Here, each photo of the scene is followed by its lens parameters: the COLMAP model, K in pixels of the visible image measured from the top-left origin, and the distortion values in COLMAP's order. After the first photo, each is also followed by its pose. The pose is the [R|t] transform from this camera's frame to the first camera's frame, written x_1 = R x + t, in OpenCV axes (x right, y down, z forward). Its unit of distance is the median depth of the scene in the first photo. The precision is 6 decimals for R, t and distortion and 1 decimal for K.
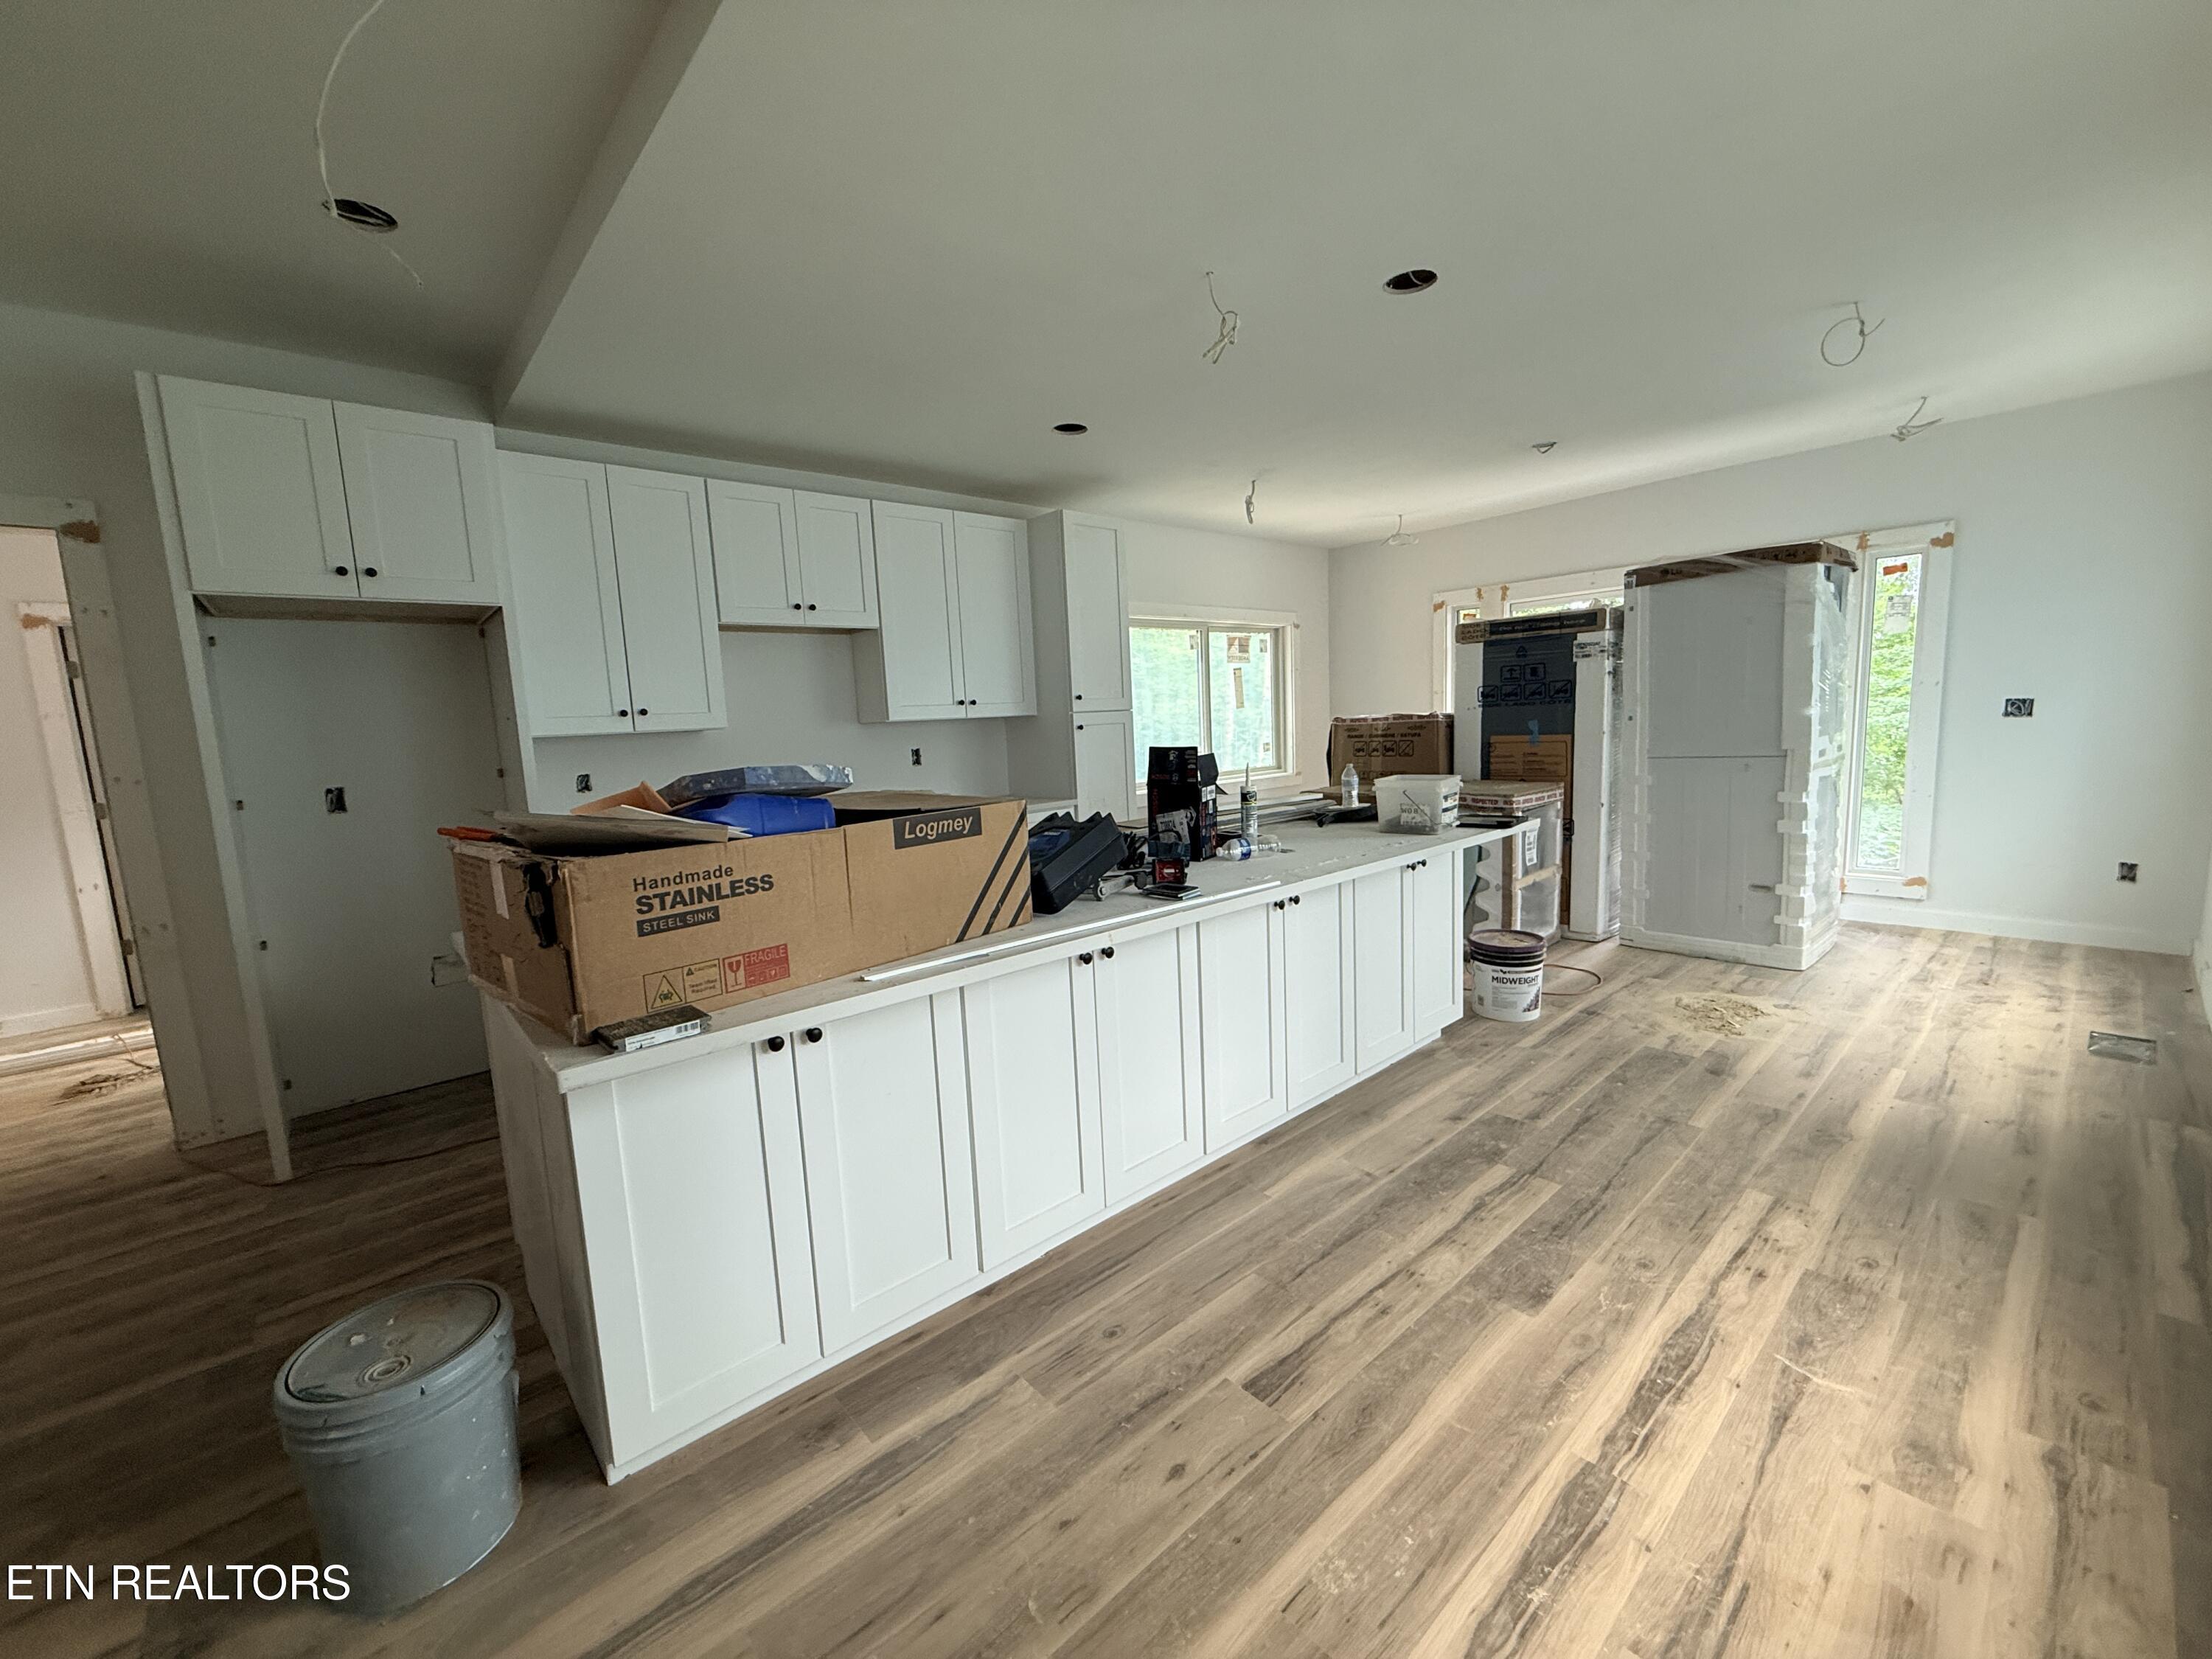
lens RADIAL K [[883.4, 0, 1104.0], [0, 883.4, 830.5], [0, 0, 1]] dist [0.000524, -0.000133]
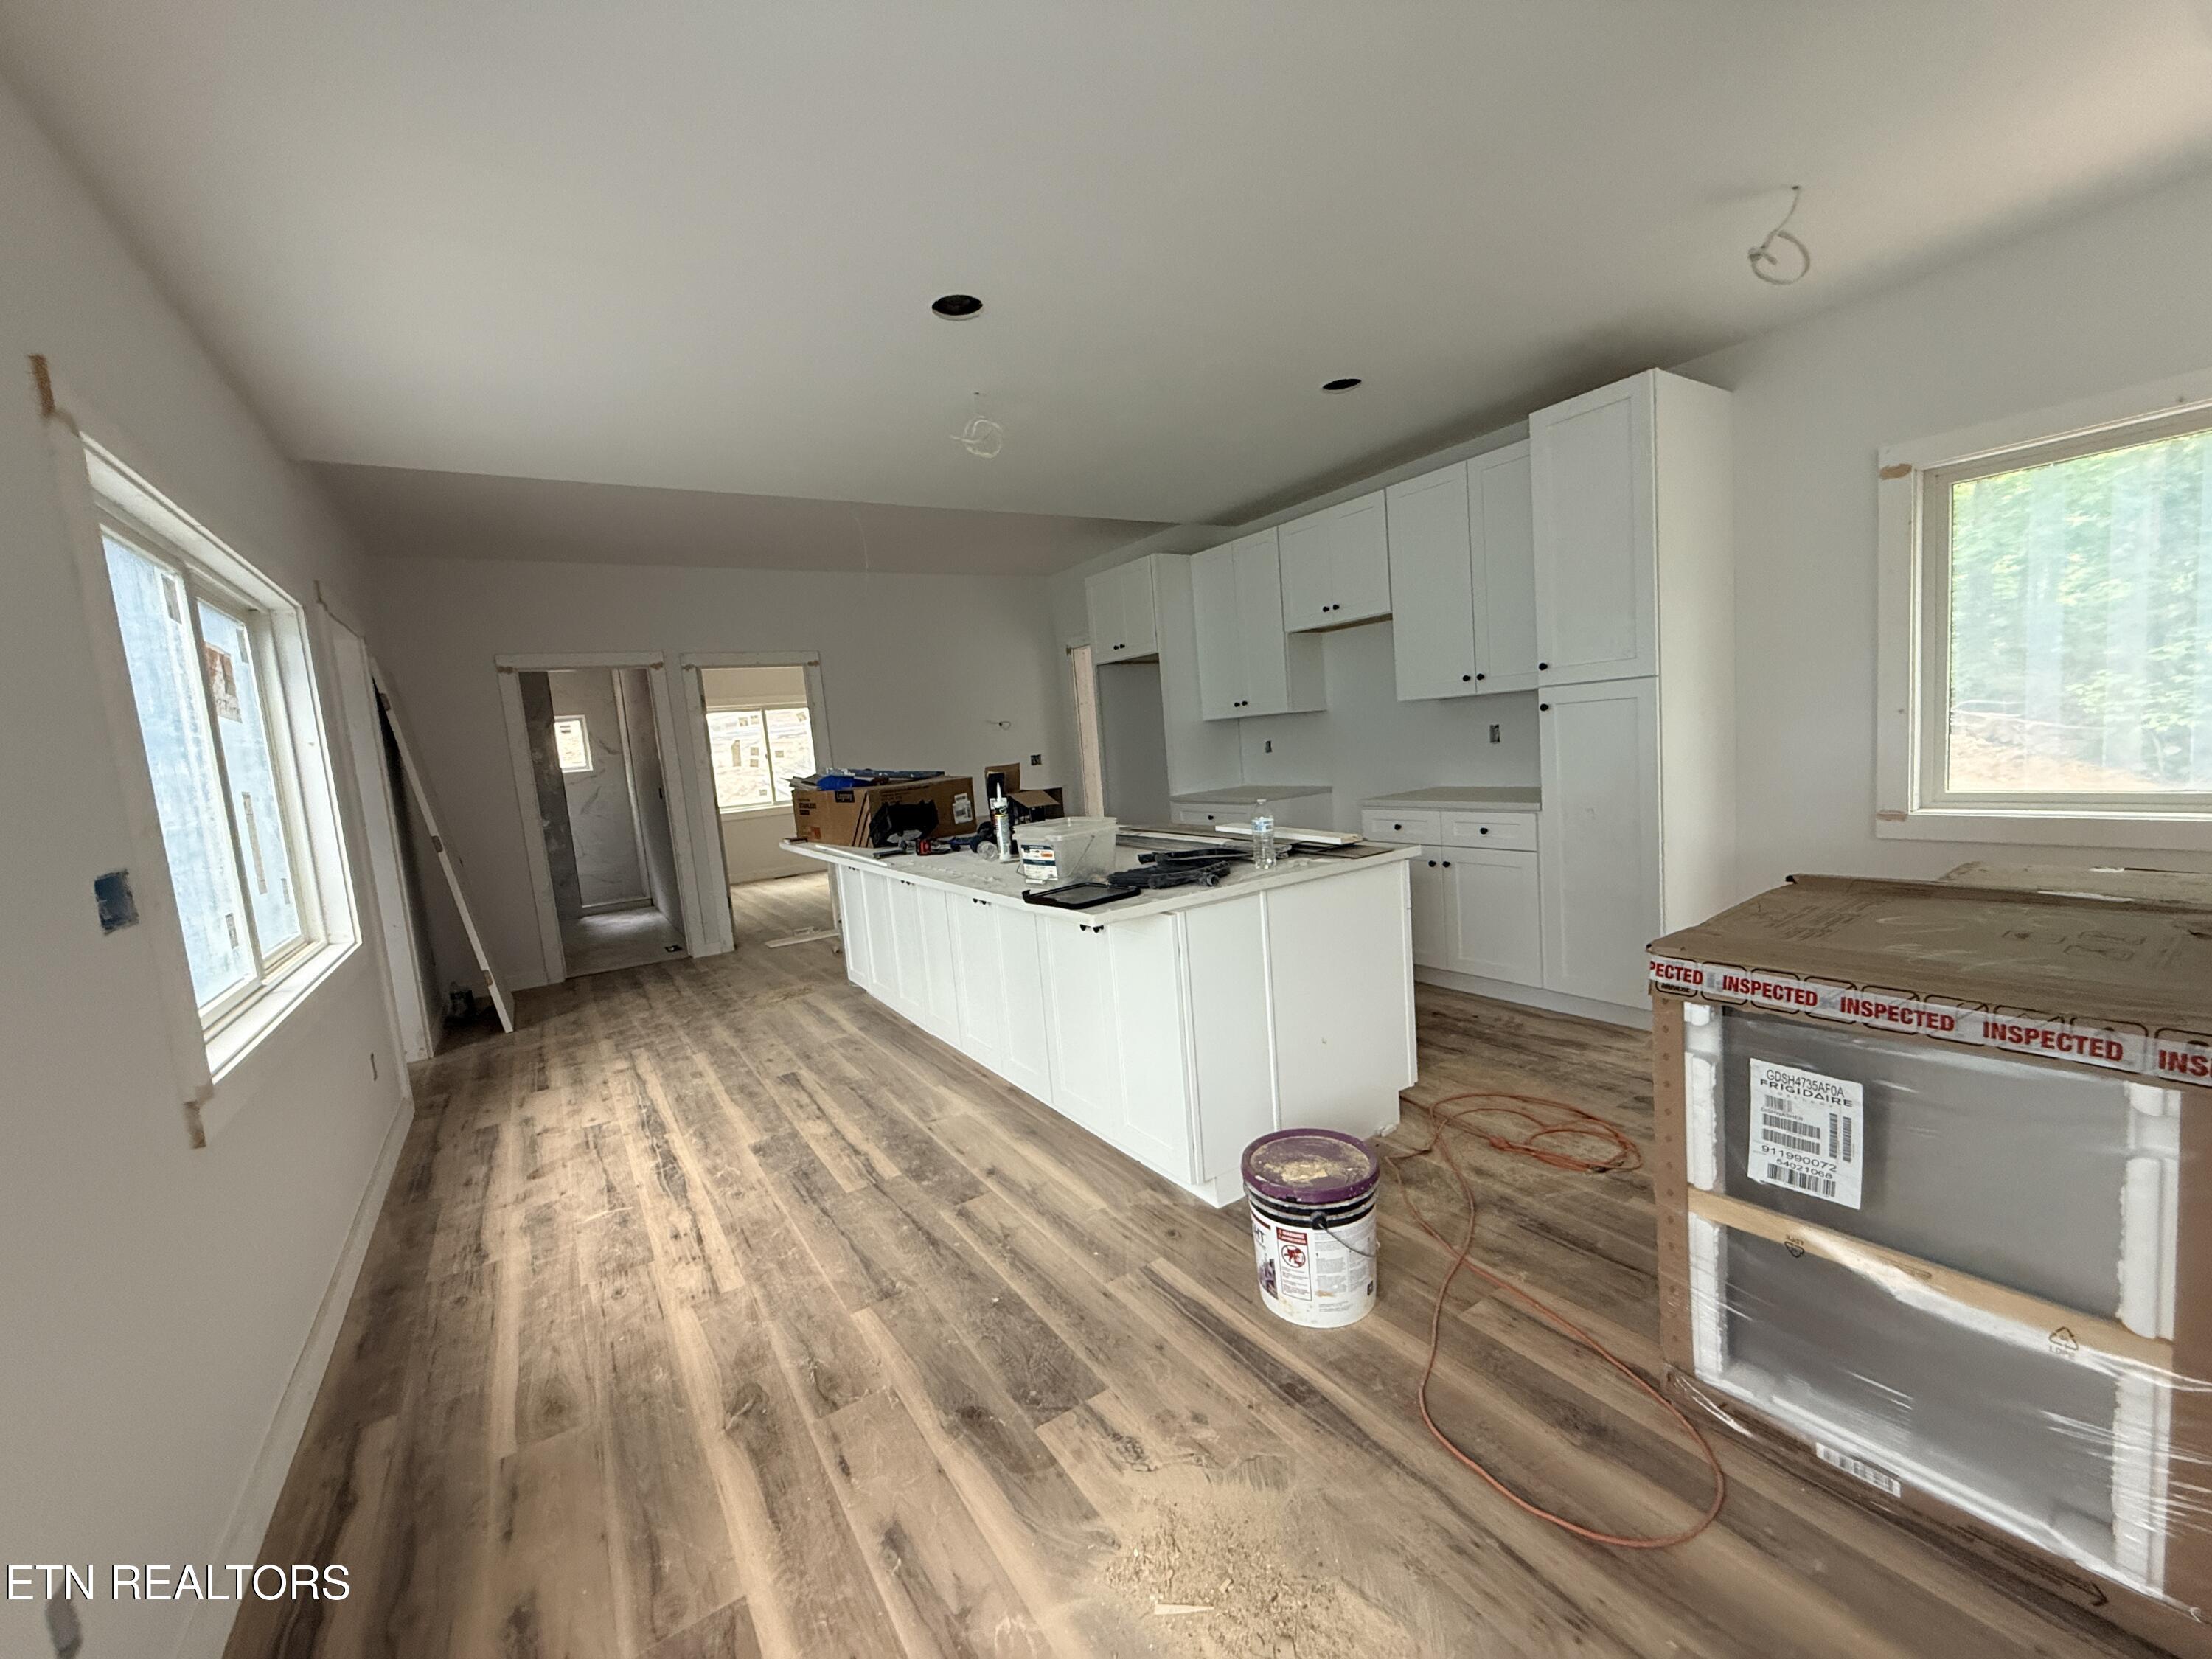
lens RADIAL K [[883.4, 0, 1098.4], [0, 883.4, 831.1], [0, 0, 1]] dist [0.000524, -0.000133]
pose [[-0.141946, 0.164647, -0.976085, 1.441312], [-0.037026, 0.984497, 0.171450, -0.241161], [0.989182, 0.060478, -0.133649, 1.392714]]
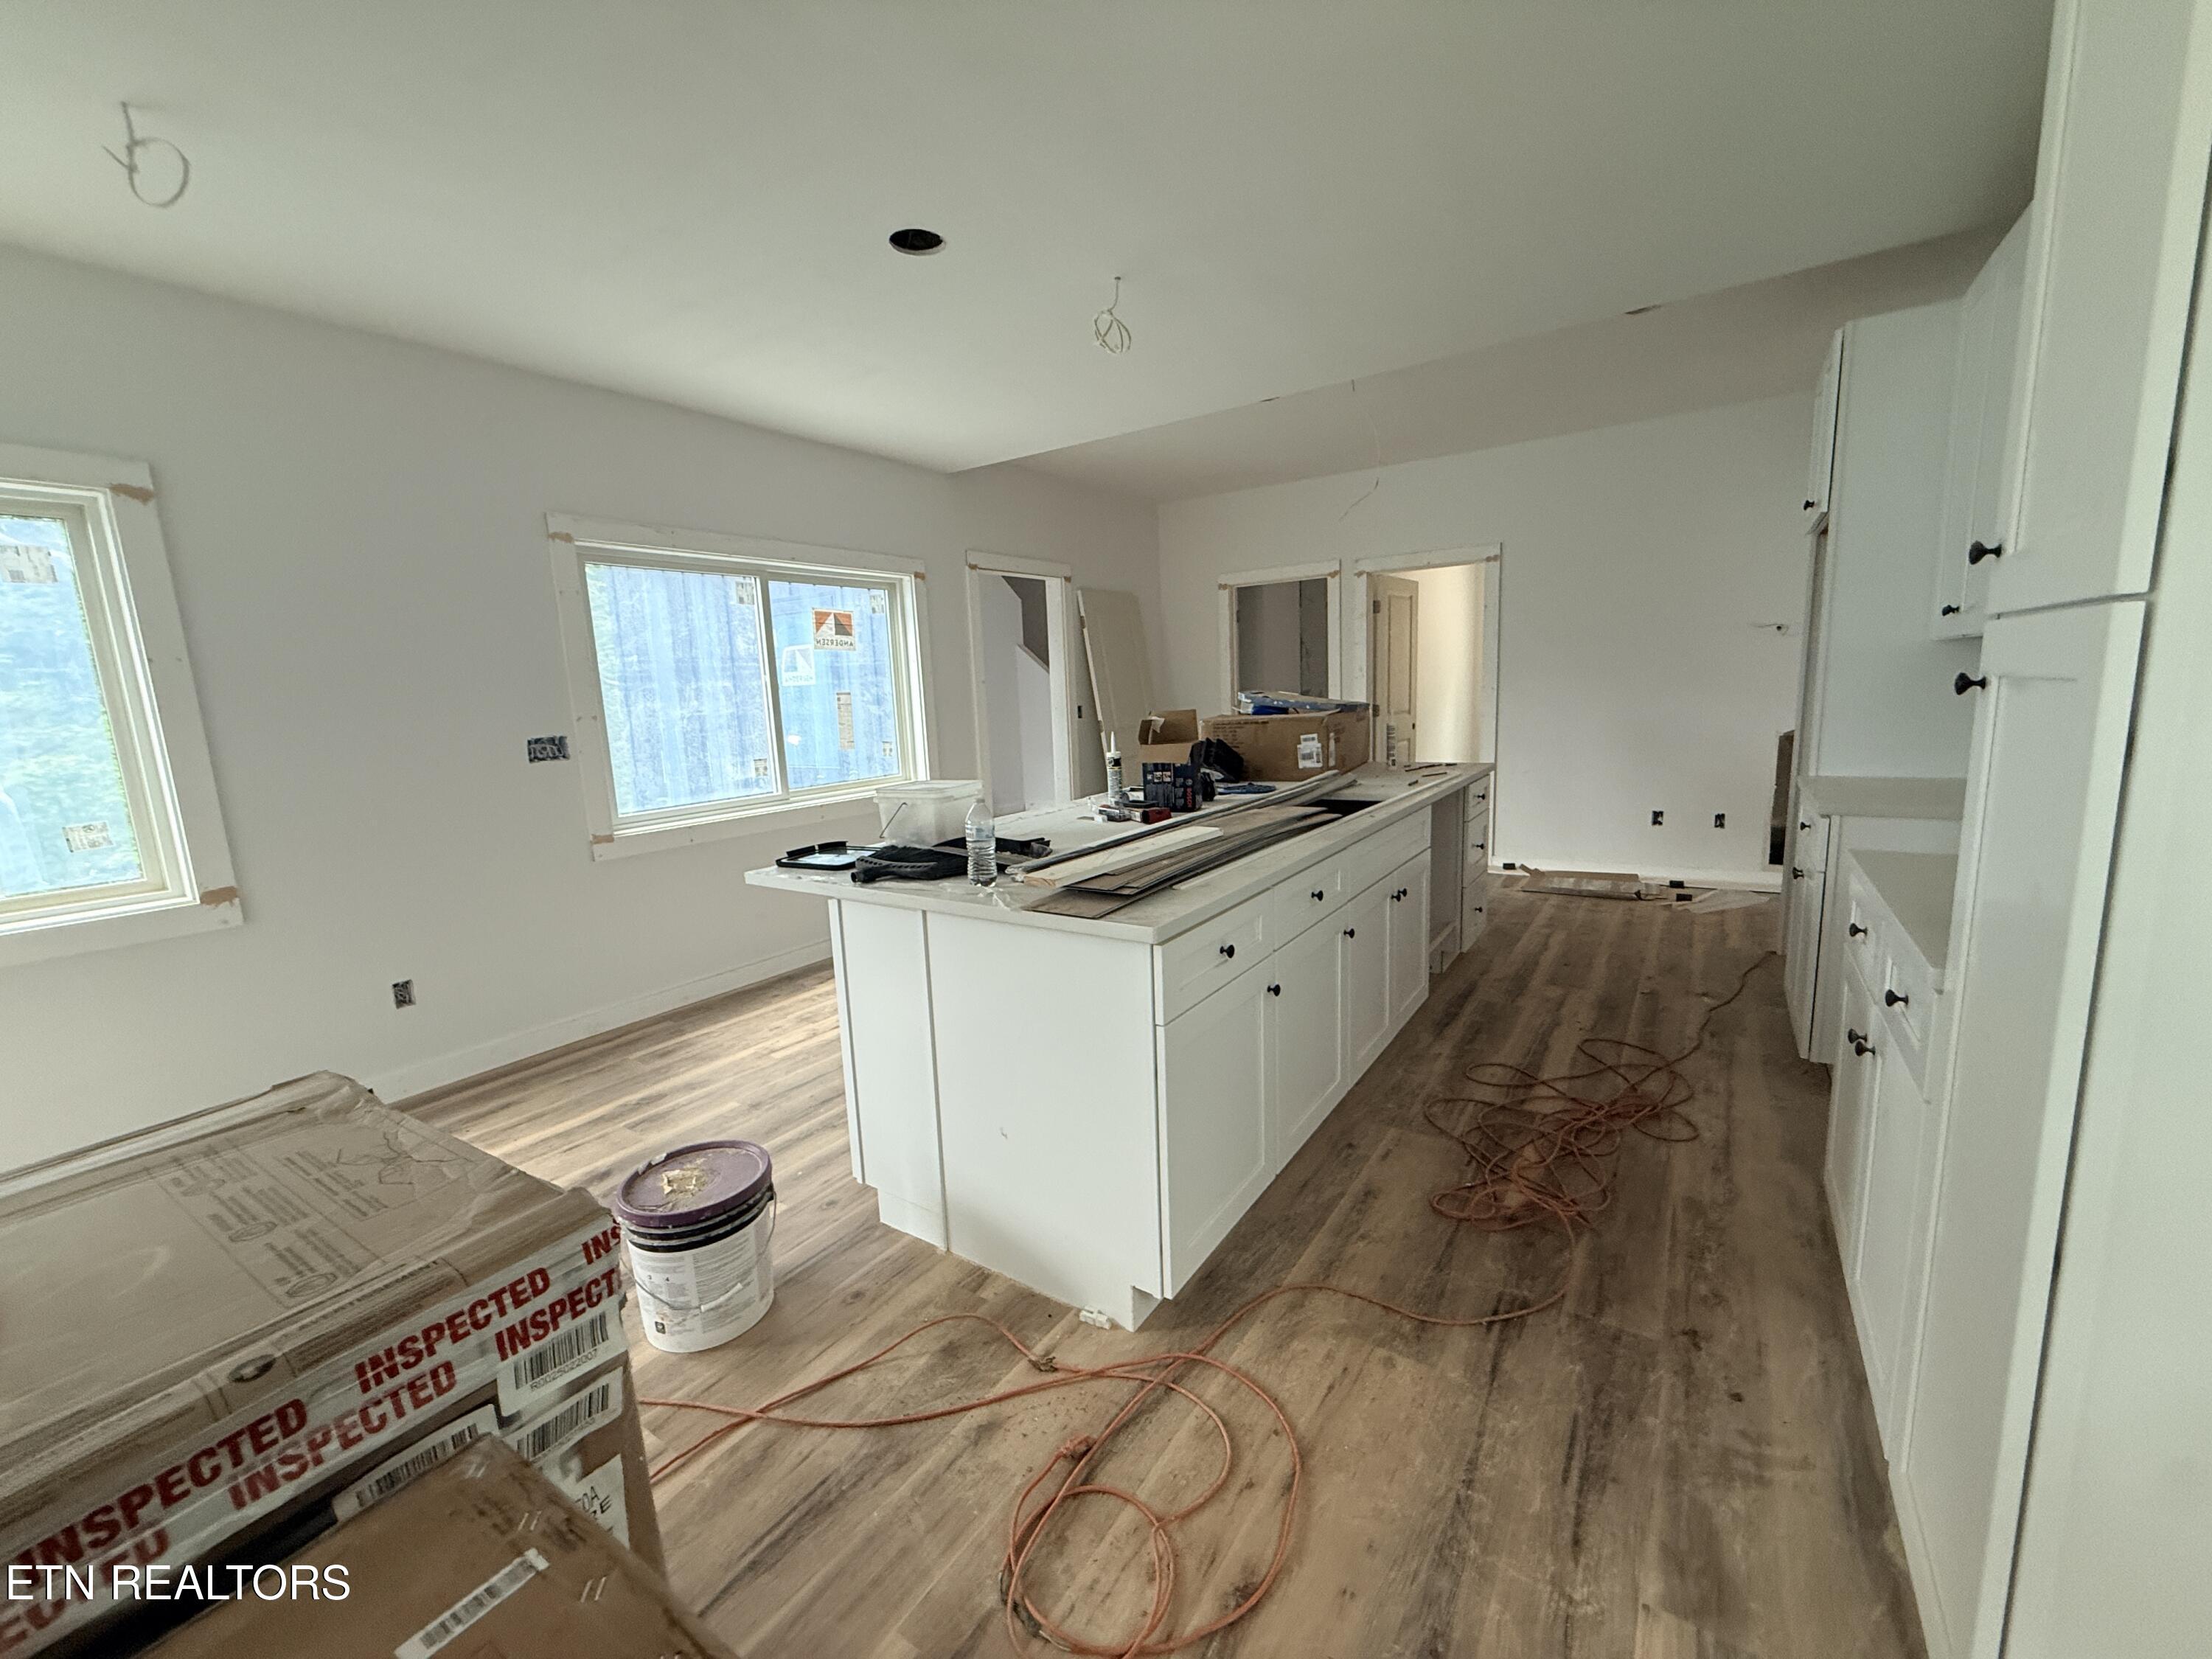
lens RADIAL K [[883.4, 0, 1105.3], [0, 883.4, 827.8], [0, 0, 1]] dist [0.000524, -0.000133]
pose [[-0.964592, 0.128008, -0.230600, 0.475186], [0.057659, 0.955521, 0.289230, -0.303355], [0.257367, 0.265693, -0.929069, 2.211946]]
